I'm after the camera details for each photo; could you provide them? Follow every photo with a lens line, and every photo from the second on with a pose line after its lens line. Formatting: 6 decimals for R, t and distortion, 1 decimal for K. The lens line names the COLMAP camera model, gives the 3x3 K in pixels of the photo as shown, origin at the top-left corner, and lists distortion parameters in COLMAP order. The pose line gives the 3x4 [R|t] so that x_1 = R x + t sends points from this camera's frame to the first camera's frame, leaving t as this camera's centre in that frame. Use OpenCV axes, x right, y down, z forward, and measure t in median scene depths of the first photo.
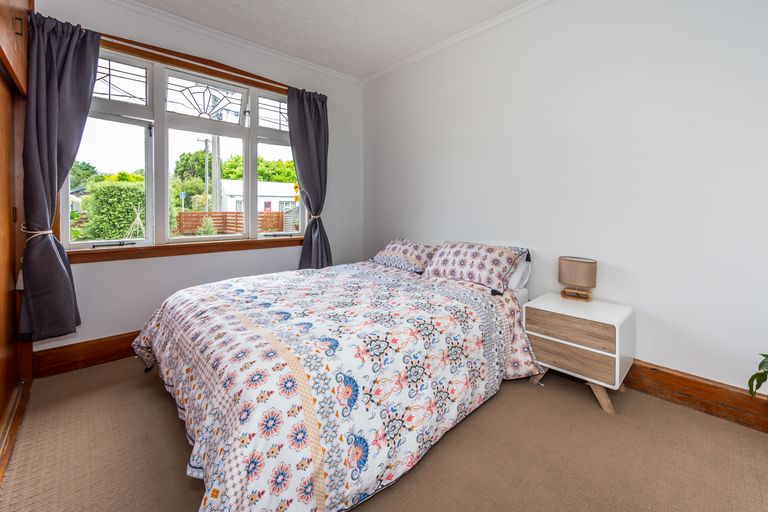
lens RADIAL K [[326.6, 0, 384.0], [0, 326.6, 256.0], [0, 0, 1]] dist [-0.001413, -0.000225]
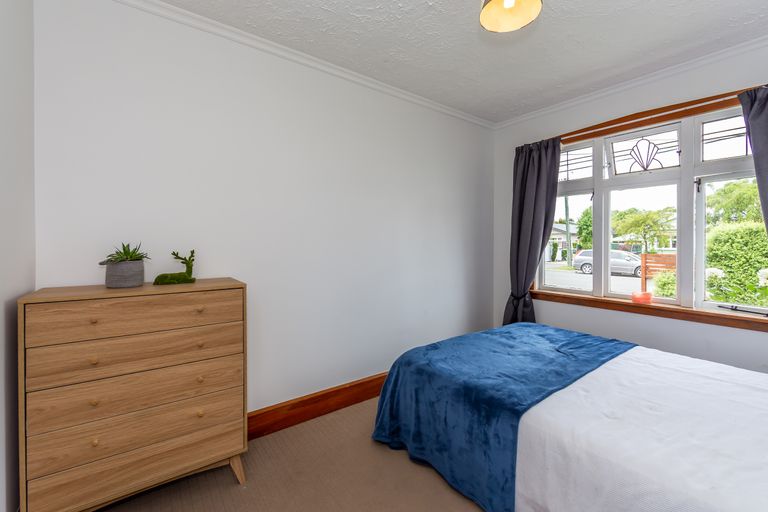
lens RADIAL K [[326.6, 0, 384.0], [0, 326.6, 256.0], [0, 0, 1]] dist [-0.001413, -0.000225]
pose [[-0.096061, 0.015325, -0.995258, 0.517311], [-0.153647, 0.987669, 0.030038, -0.103250], [0.983445, 0.155804, -0.092521, 0.429251]]
